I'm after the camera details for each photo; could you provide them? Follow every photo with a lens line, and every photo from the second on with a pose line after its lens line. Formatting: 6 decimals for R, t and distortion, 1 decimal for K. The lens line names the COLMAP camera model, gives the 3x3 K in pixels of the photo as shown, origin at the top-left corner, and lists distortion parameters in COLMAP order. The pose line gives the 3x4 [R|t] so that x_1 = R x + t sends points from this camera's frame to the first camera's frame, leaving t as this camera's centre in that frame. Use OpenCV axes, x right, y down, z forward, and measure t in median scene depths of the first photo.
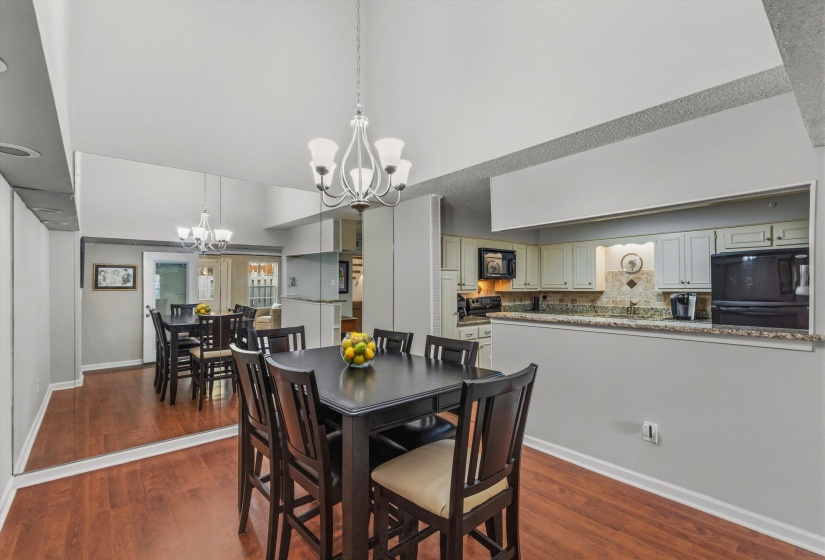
lens RADIAL K [[376.3, 0, 412.7], [0, 376.3, 283.0], [0, 0, 1]] dist [0.000528, -0.002820]
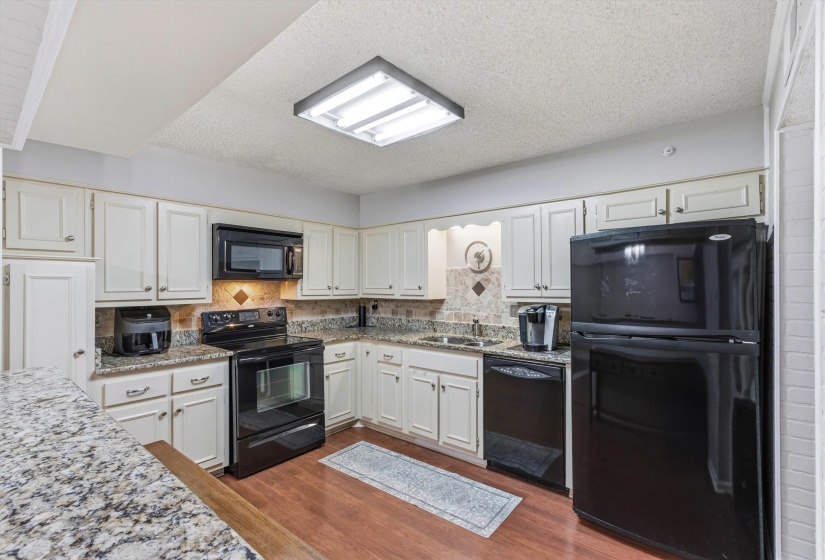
lens RADIAL K [[376.3, 0, 413.0], [0, 376.3, 281.1], [0, 0, 1]] dist [0.000528, -0.002820]
pose [[0.986618, 0.005210, 0.162964, 0.368910], [-0.003919, 0.999958, -0.008240, -0.004678], [-0.163000, 0.007492, 0.986598, 0.383230]]
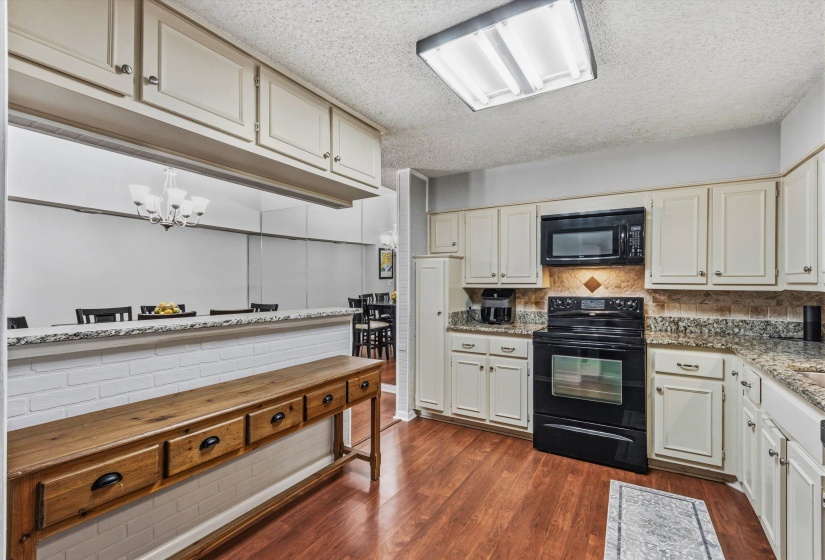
lens RADIAL K [[376.3, 0, 410.4], [0, 376.3, 282.2], [0, 0, 1]] dist [0.000528, -0.002820]
pose [[0.302490, 0.002566, -0.953149, 0.687512], [-0.002915, 0.999994, 0.001767, 0.014195], [0.953148, 0.002243, 0.302496, 0.581789]]
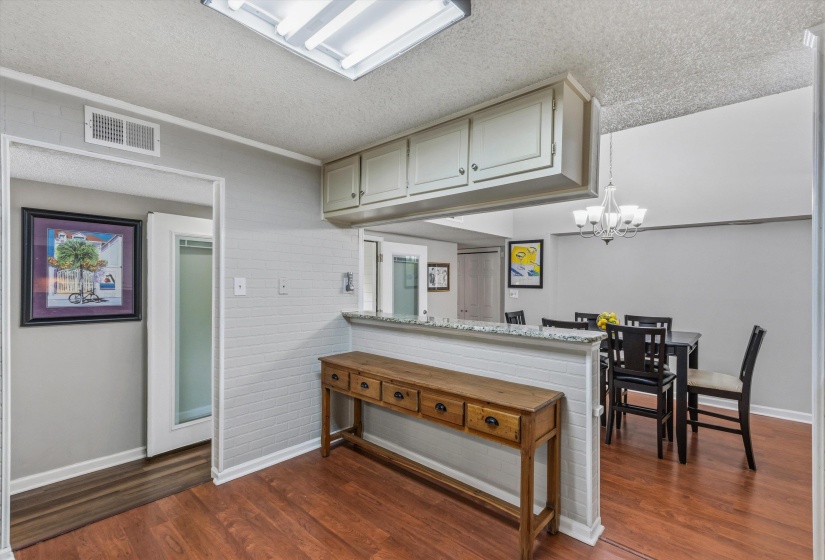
lens RADIAL K [[376.3, 0, 410.3], [0, 376.3, 283.8], [0, 0, 1]] dist [0.000528, -0.002820]
pose [[-0.993564, -0.004540, -0.113182, 0.378445], [-0.004179, 0.999985, -0.003427, 0.002891], [0.113196, -0.002932, -0.993568, 1.013336]]
